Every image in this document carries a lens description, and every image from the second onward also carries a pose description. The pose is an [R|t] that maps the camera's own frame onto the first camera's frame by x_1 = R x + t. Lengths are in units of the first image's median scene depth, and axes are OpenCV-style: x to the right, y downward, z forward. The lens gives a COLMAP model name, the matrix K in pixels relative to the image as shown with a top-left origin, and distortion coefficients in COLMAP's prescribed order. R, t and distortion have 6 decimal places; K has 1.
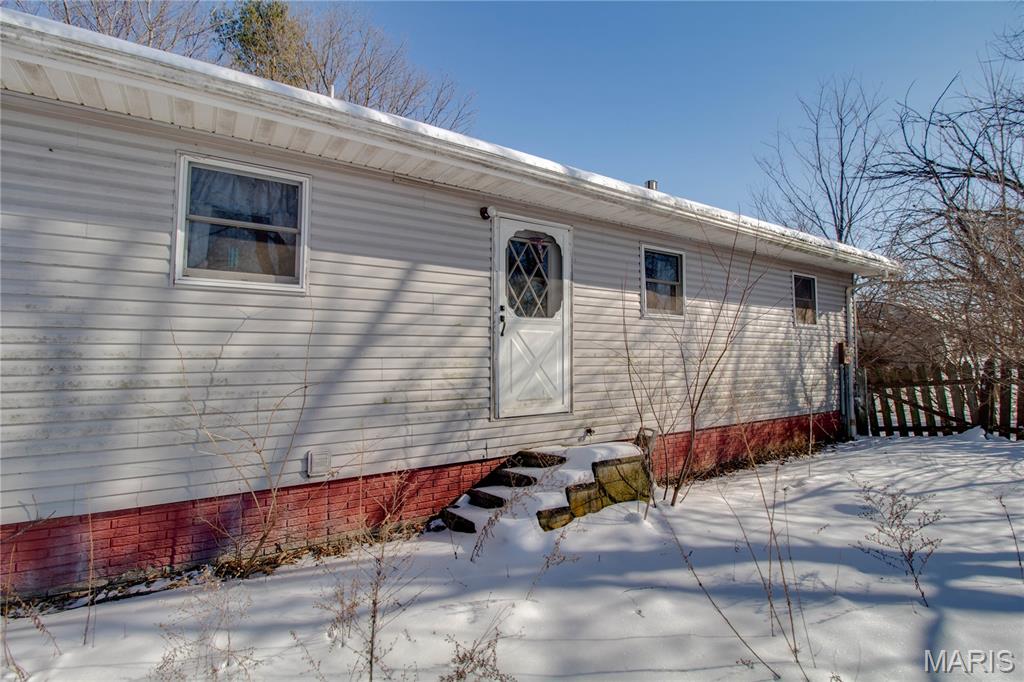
lens RADIAL K [[480.4, 0, 512.0], [0, 480.4, 341.0], [0, 0, 1]] dist [-0.001321, -0.008557]
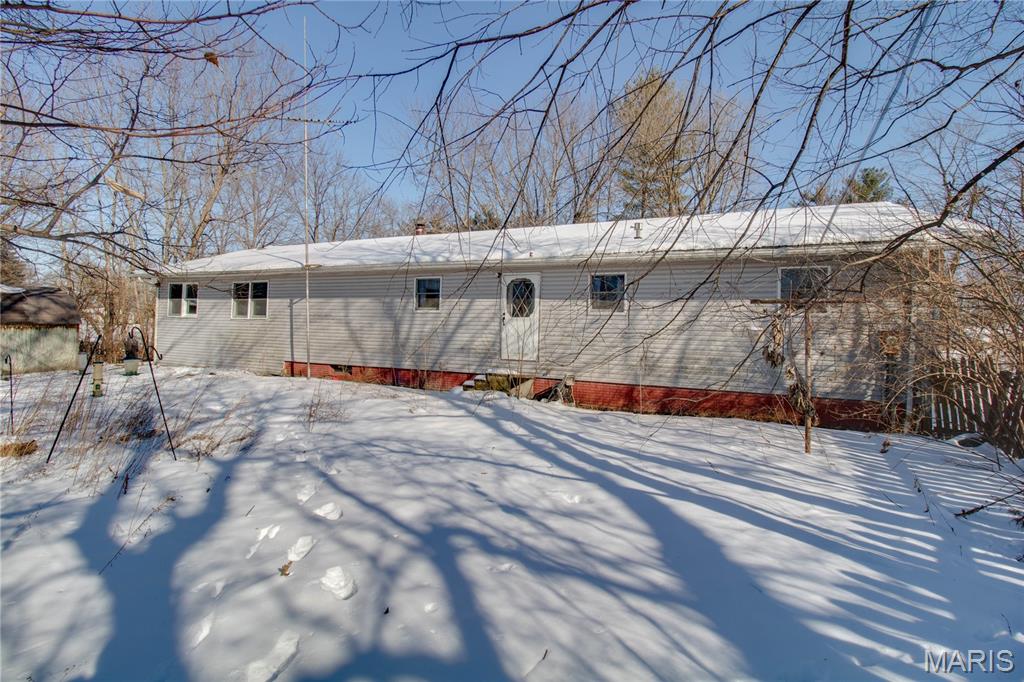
lens RADIAL K [[480.4, 0, 512.0], [0, 480.4, 341.0], [0, 0, 1]] dist [-0.001321, -0.008557]
pose [[0.517853, 0.032911, -0.854836, 2.104939], [0.001646, 0.999220, 0.039467, -0.027957], [0.855468, -0.021845, 0.517395, -0.218710]]
